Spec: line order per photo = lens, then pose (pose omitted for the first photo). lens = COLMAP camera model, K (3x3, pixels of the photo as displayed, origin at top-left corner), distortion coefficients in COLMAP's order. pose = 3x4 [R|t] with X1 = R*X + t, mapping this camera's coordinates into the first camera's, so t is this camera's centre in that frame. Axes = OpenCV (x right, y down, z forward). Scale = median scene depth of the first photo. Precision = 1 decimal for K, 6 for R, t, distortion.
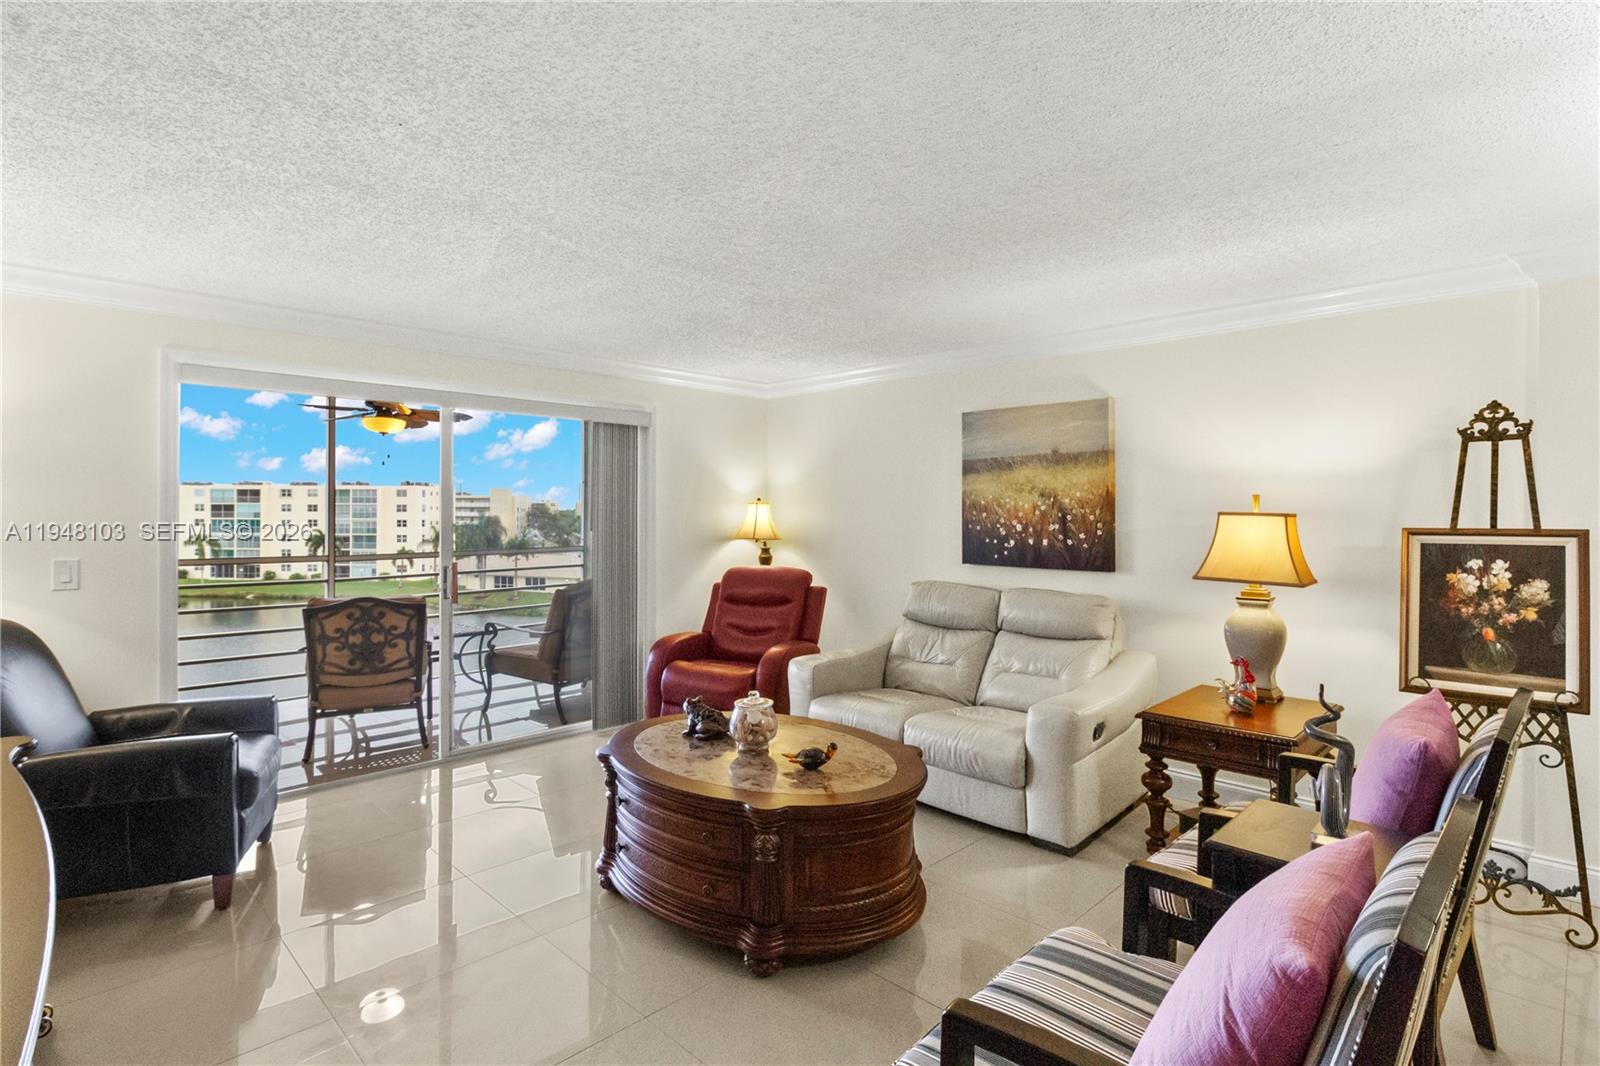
lens RADIAL K [[800.6, 0, 820.5], [0, 800.6, 512.0], [0, 0, 1]] dist [0.000314, -0.002378]
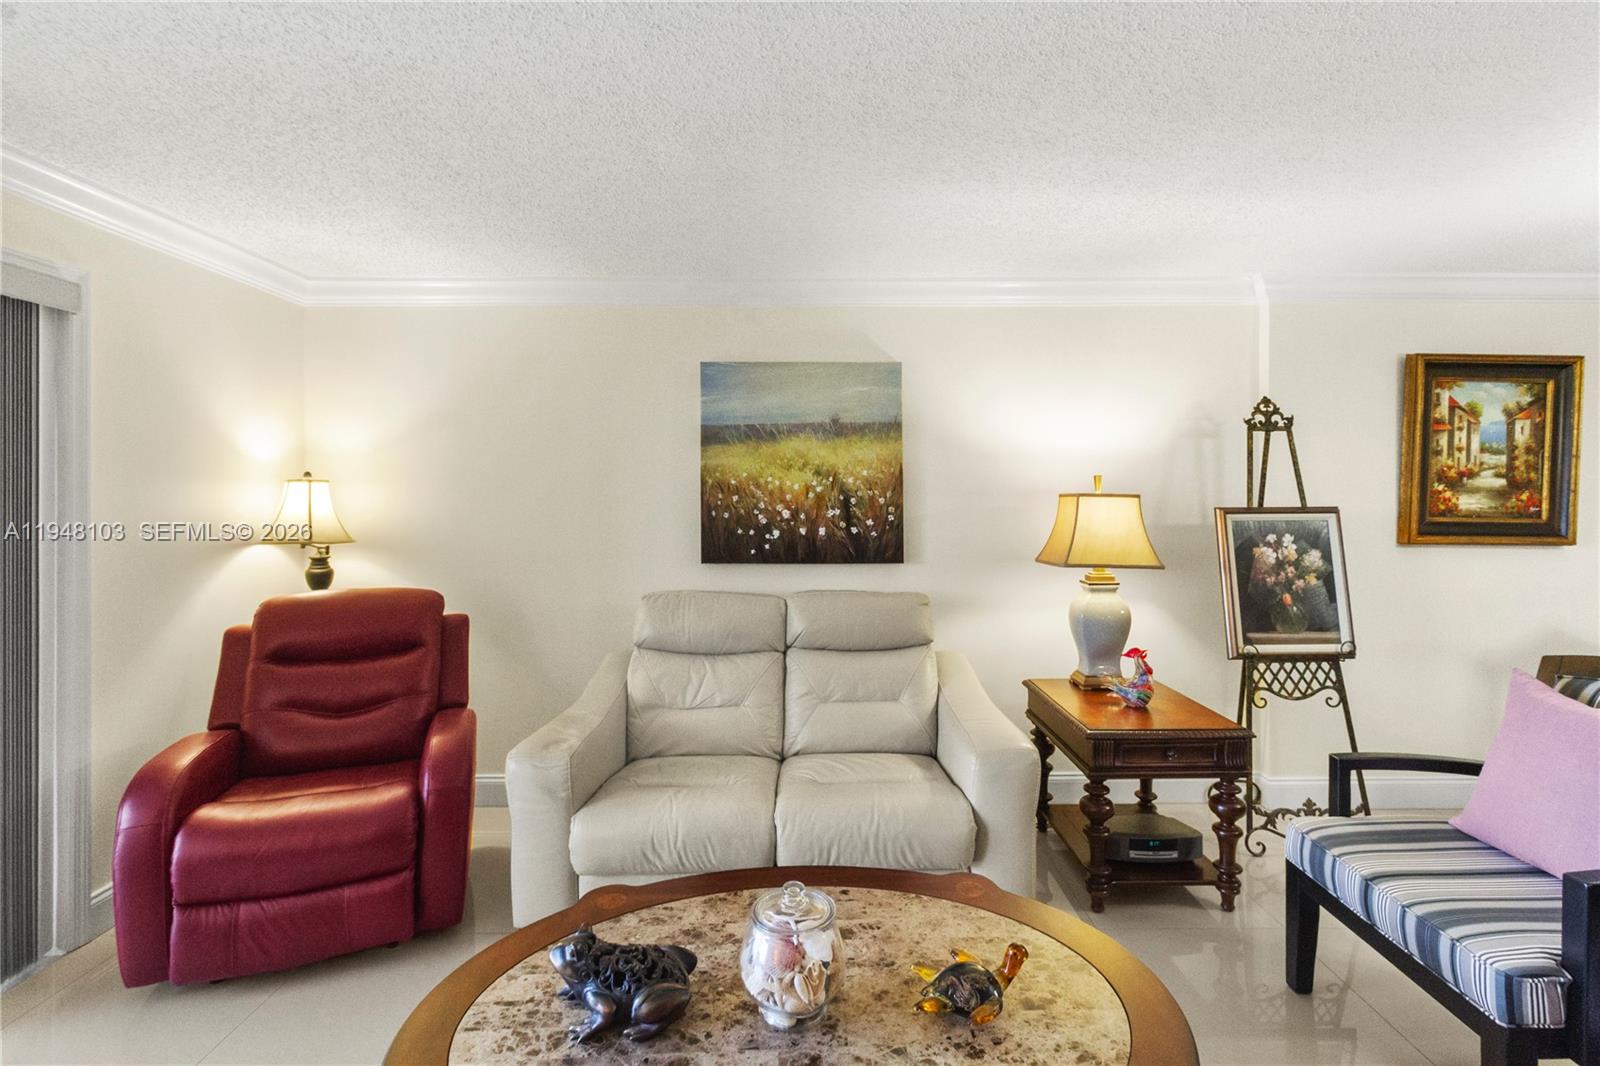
lens RADIAL K [[743.9, 0, 821.2], [0, 743.9, 494.8], [0, 0, 1]] dist [0.004506, 0.002109]
pose [[0.711201, -0.004577, 0.702974, -0.256278], [0.003813, 0.999989, 0.002654, -0.001426], [-0.702979, 0.000793, 0.711211, 0.467930]]
